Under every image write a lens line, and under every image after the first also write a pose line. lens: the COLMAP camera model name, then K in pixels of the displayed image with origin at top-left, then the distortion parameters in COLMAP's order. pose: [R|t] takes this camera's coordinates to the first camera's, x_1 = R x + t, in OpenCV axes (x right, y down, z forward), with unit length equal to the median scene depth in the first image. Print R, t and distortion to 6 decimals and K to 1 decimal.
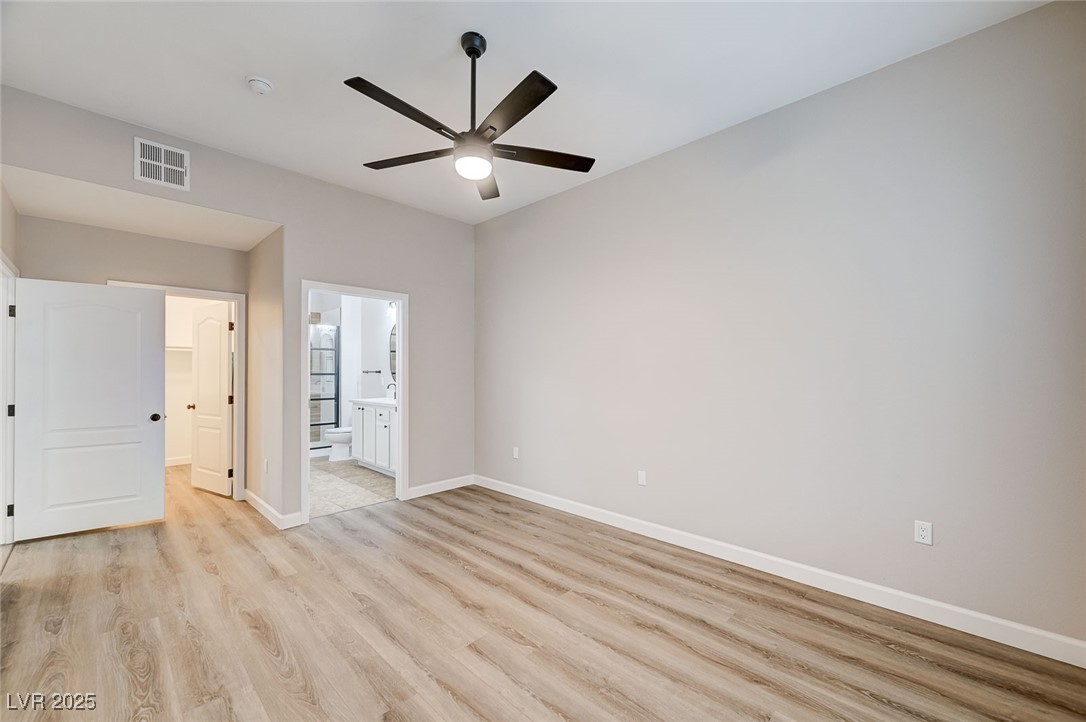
lens RADIAL K [[429.7, 0, 546.7], [0, 429.7, 370.8], [0, 0, 1]] dist [0.003475, -0.000134]
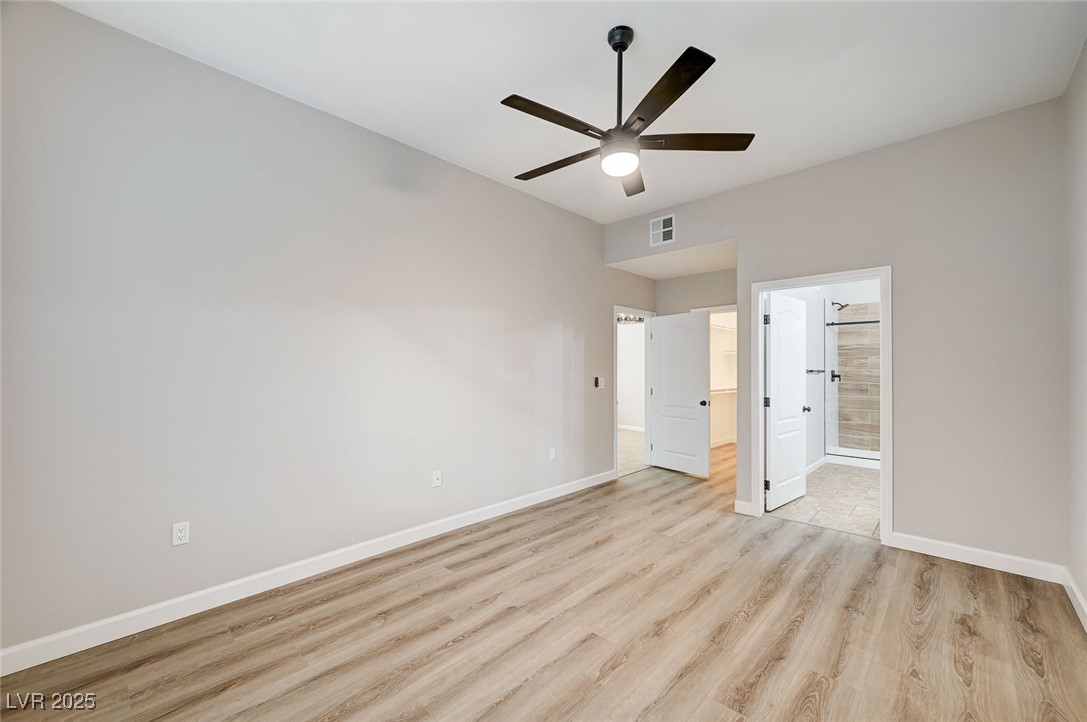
lens RADIAL K [[430.1, 0, 547.2], [0, 430.1, 370.8], [0, 0, 1]] dist [0.003475, -0.000134]
pose [[0.002038, 0.001925, -0.999996, 0.527104], [0.001164, 0.999997, 0.001927, 0.000768], [0.999997, -0.001168, 0.002035, 0.544301]]
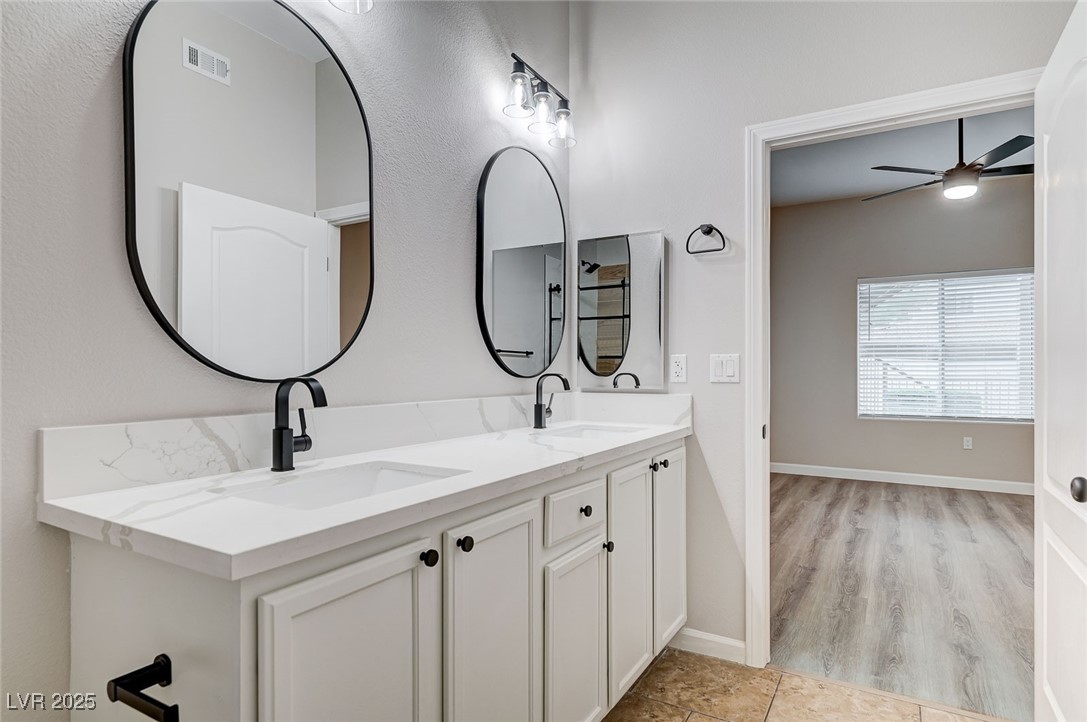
lens RADIAL K [[597.7, 0, 550.0], [0, 597.7, 370.3], [0, 0, 1]] dist [-0.002875, 0.000461]
pose [[-0.234771, 0.003860, 0.972043, -1.065503], [-0.001398, 0.999990, -0.004309, 0.055697], [-0.972050, -0.002371, -0.234764, 1.714405]]
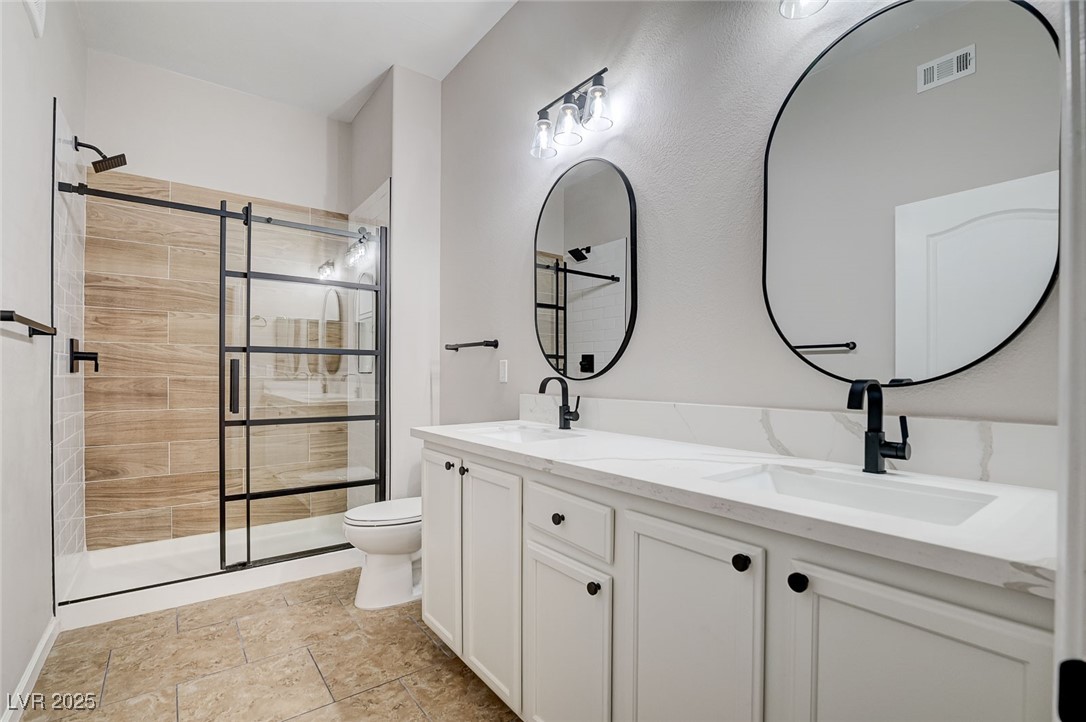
lens RADIAL K [[499.4, 0, 566.8], [0, 499.4, 372.0], [0, 0, 1]] dist [-0.012592, -0.000361]
pose [[0.990510, 0.002179, -0.137420, -0.535926], [-0.002273, 0.999997, -0.000527, 0.051686], [0.137419, 0.000835, 0.990513, 1.177846]]
